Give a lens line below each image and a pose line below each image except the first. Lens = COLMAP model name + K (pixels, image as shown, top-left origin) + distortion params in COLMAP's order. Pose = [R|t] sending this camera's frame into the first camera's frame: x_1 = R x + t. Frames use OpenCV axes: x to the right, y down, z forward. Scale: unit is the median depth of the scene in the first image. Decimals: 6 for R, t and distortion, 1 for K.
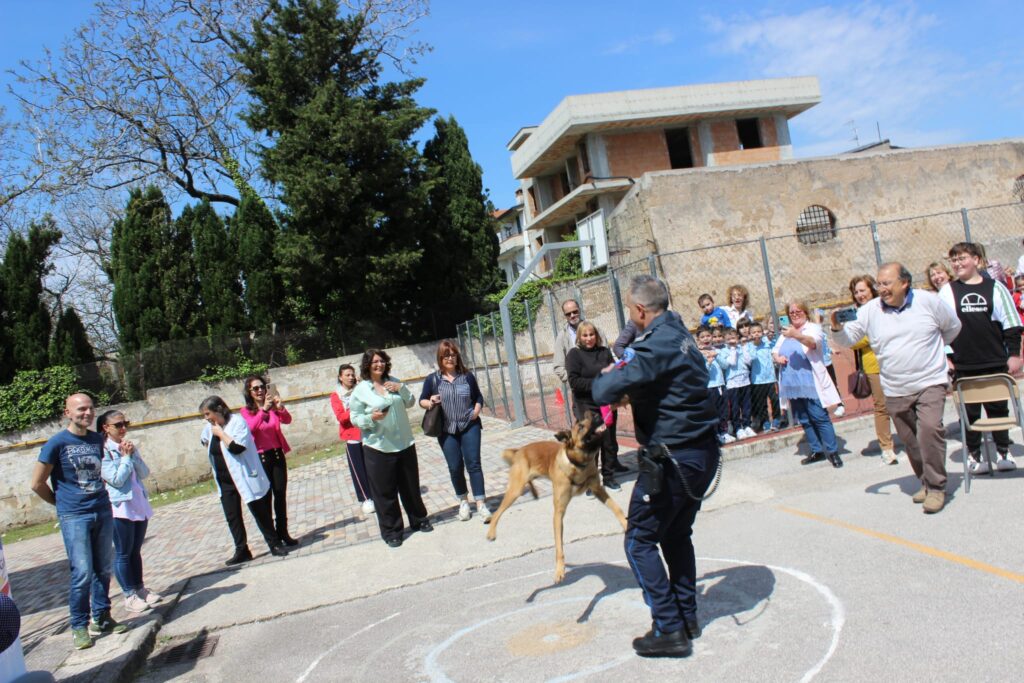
lens RADIAL K [[871.3, 0, 512.0], [0, 871.3, 341.5], [0, 0, 1]] dist [-0.166995, 0.158714]
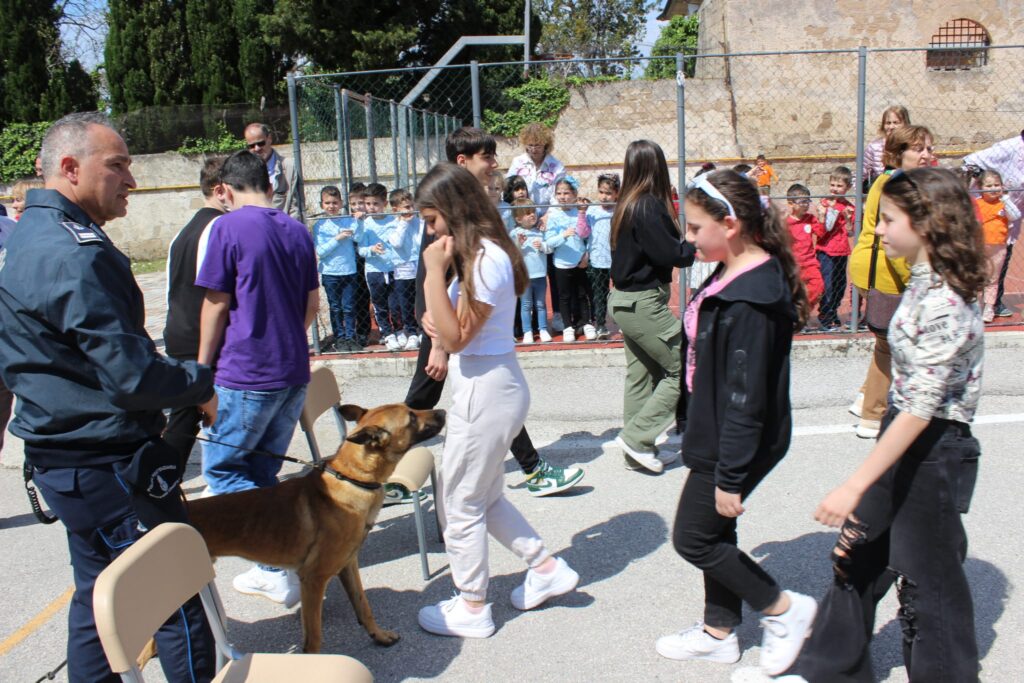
lens RADIAL K [[863.8, 0, 521.4], [0, 863.8, 343.9], [0, 0, 1]] dist [-0.166043, 0.146555]
pose [[0.958027, 0.178491, -0.224331, 0.239918], [-0.114691, 0.955807, 0.270699, -0.044686], [0.262735, -0.233609, 0.936161, 0.164154]]
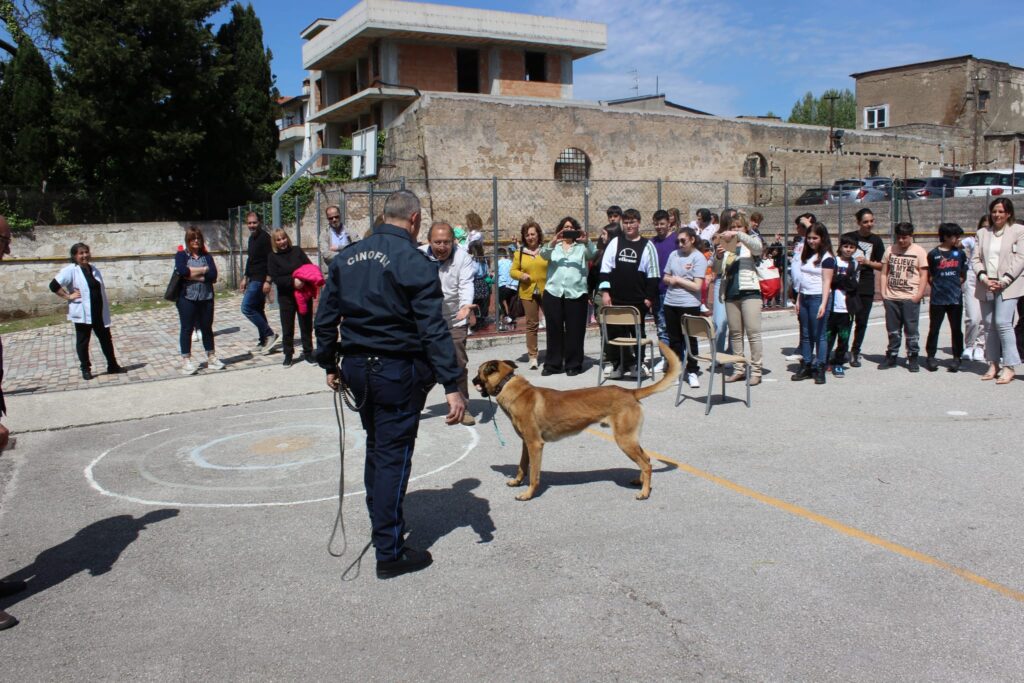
lens RADIAL K [[871.3, 0, 512.0], [0, 871.3, 341.5], [0, 0, 1]] dist [-0.166995, 0.158714]
pose [[0.955474, 0.112486, 0.272793, 0.000111], [-0.141810, 0.985775, 0.090213, -0.002125], [-0.258765, -0.124881, 0.957834, -0.106106]]
